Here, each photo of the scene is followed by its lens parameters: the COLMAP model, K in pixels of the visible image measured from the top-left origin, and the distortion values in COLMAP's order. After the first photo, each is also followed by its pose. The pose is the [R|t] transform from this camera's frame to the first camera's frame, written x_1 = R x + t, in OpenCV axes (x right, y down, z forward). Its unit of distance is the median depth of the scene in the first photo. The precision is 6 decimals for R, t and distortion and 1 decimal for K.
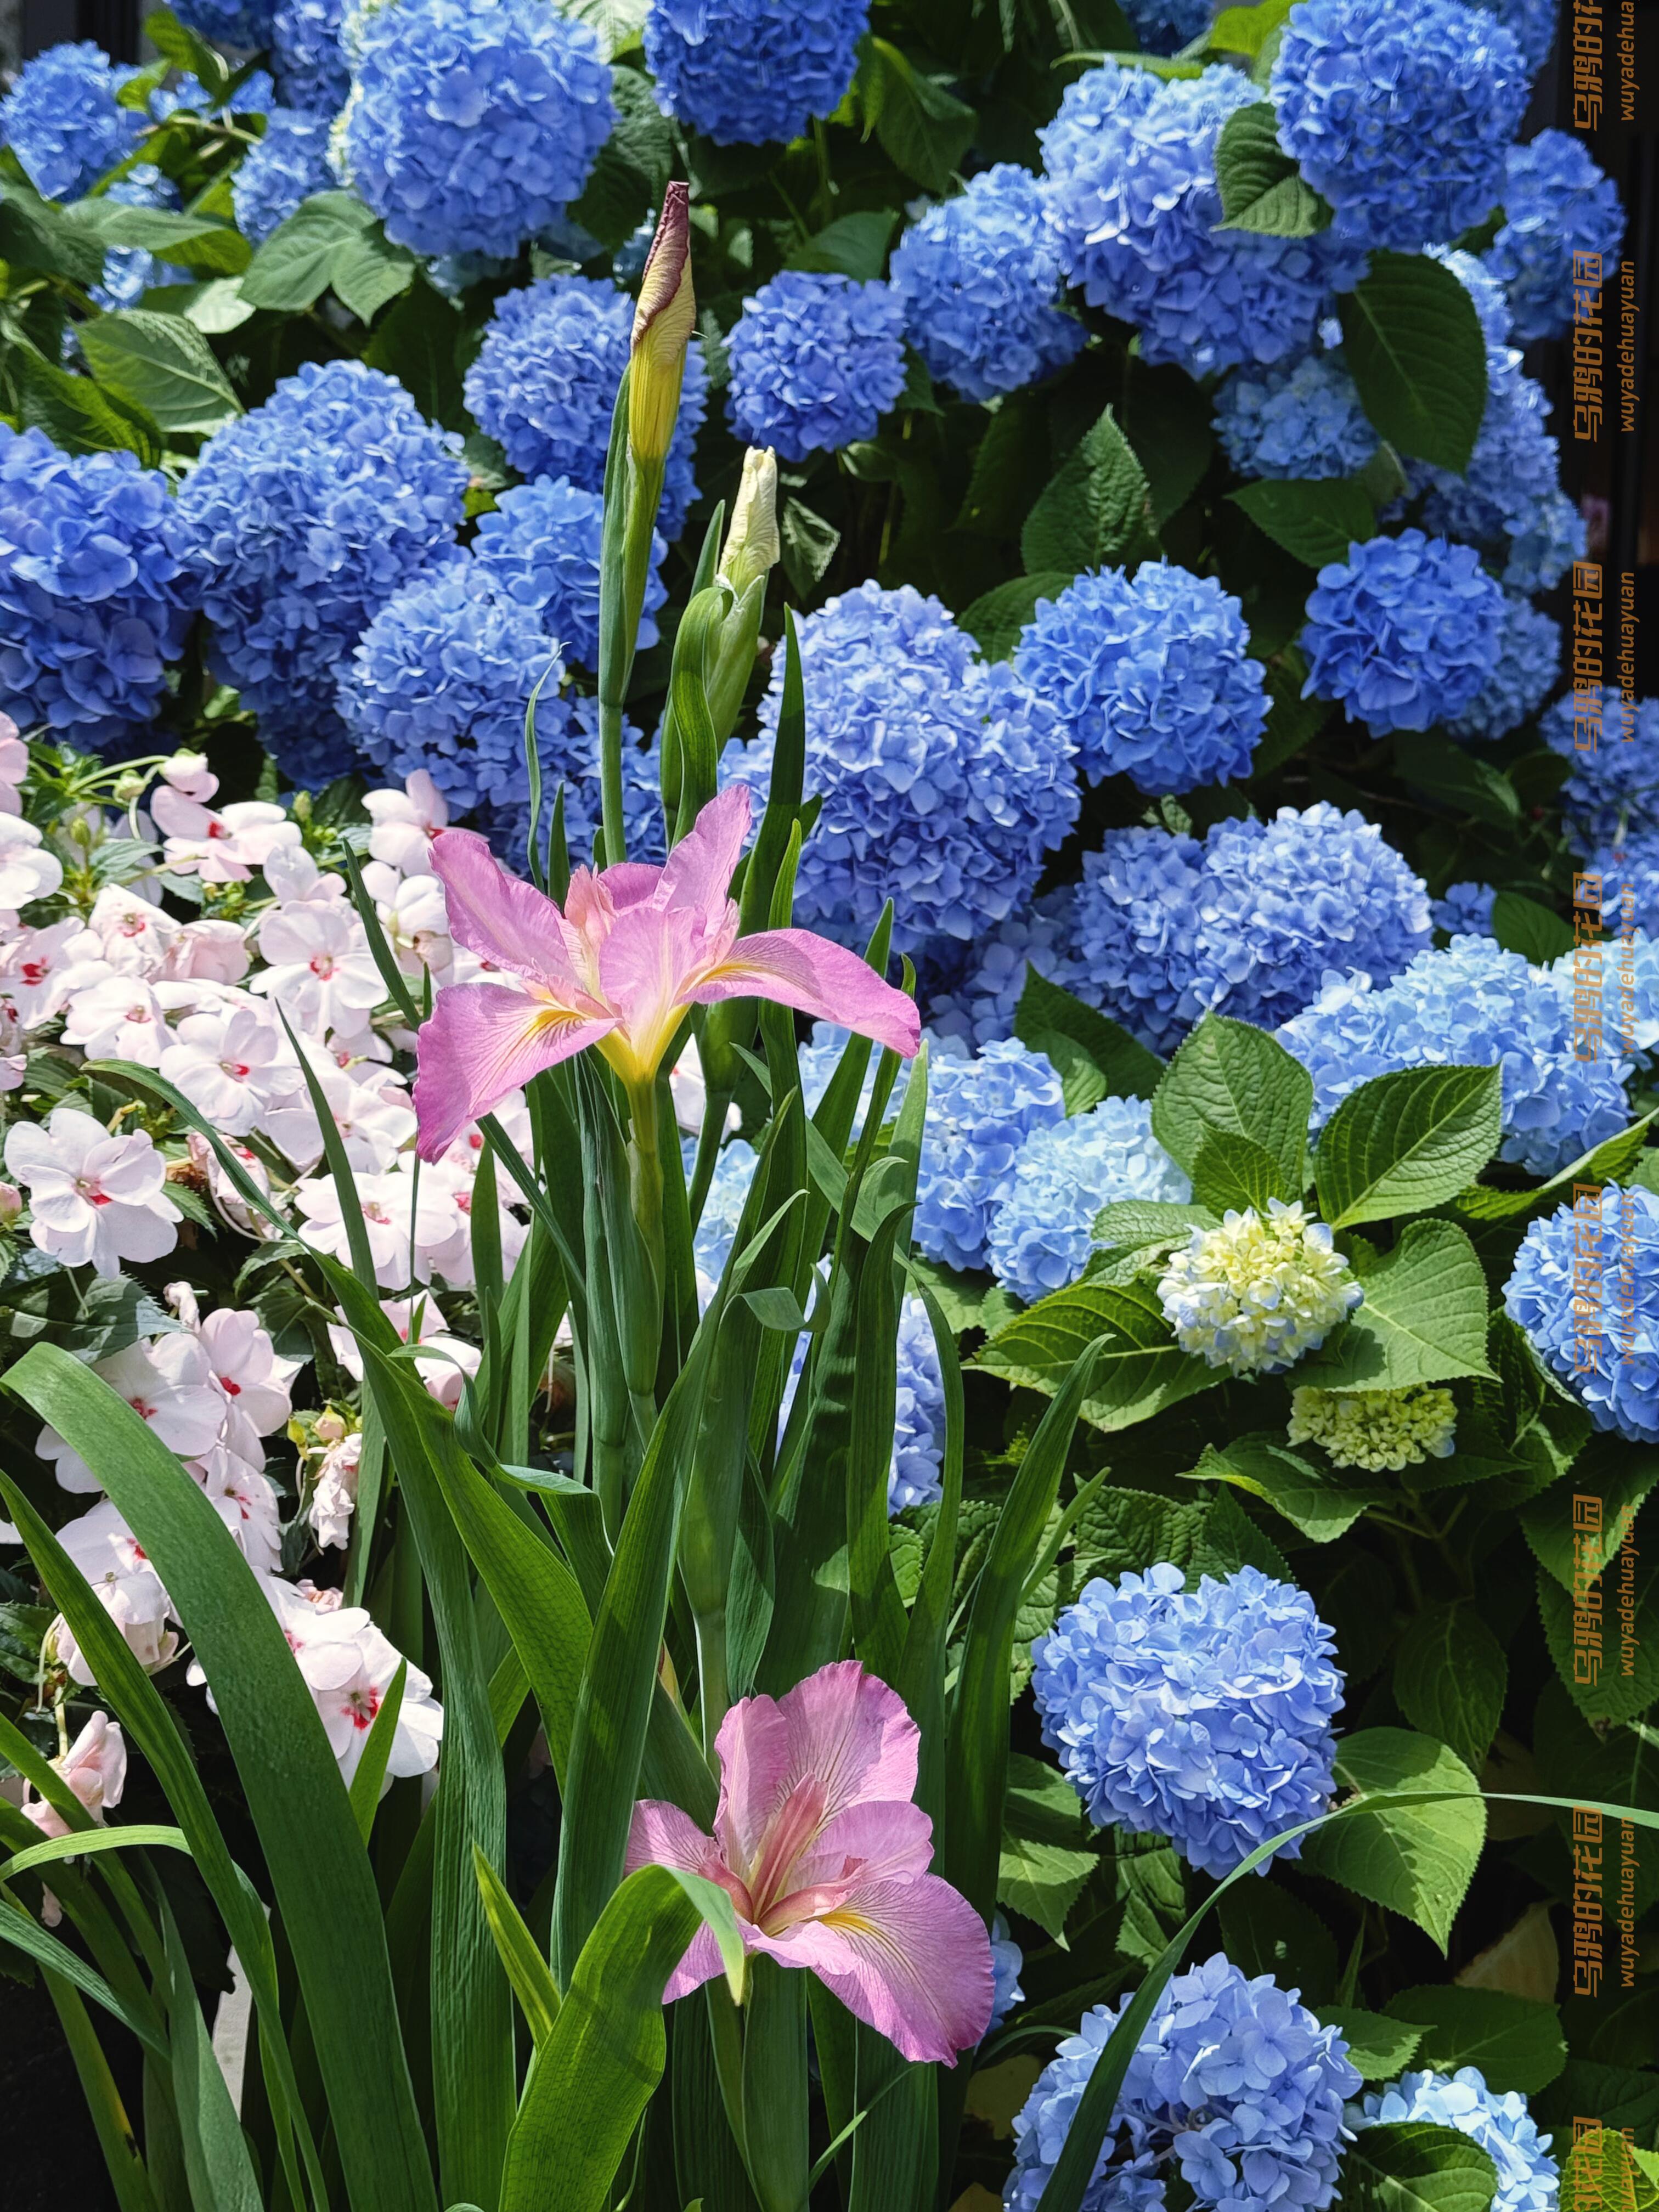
lens RADIAL K [[3416.7, 0, 829.5], [0, 3416.7, 1106.0], [0, 0, 1]] dist [0.248269, -0.084384]
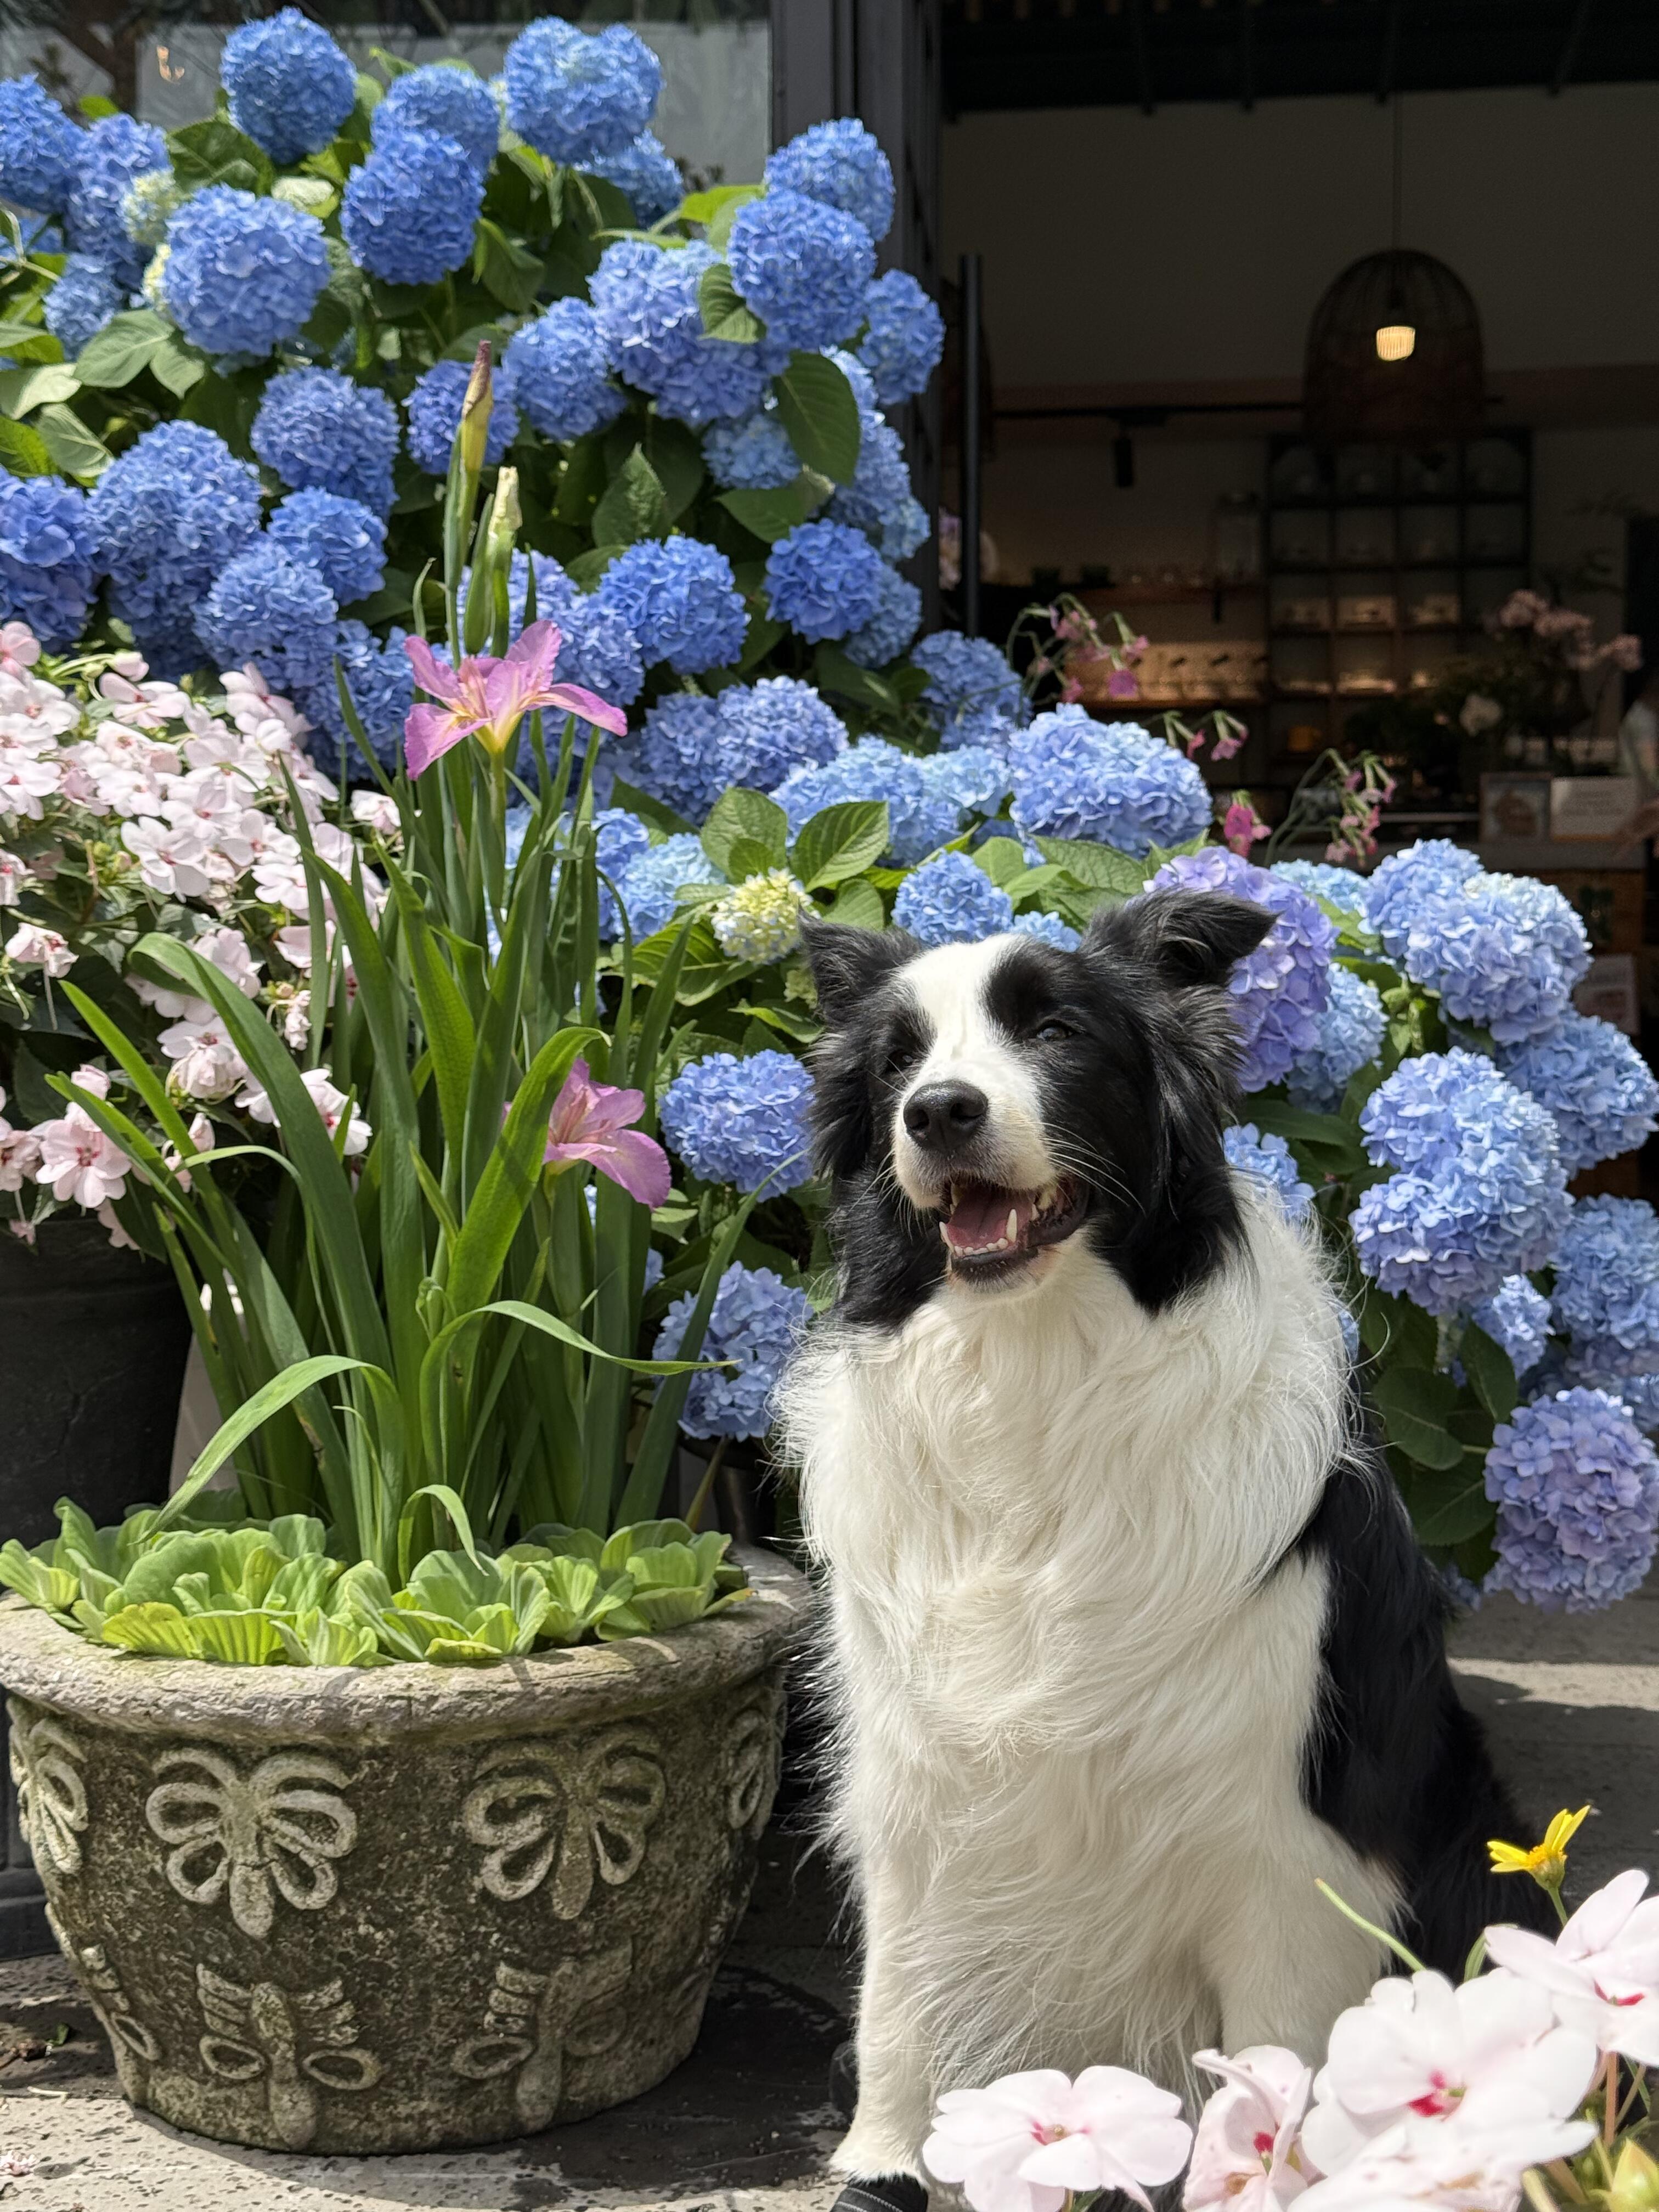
lens RADIAL K [[2469.2, 0, 829.5], [0, 2469.2, 1106.0], [0, 0, 1]] dist [-0.061239, 0.464807]
pose [[0.985976, -0.056829, 0.156910, -0.038549], [0.047135, 0.996783, 0.064828, 0.047289], [-0.160090, -0.056523, 0.985483, -0.223060]]
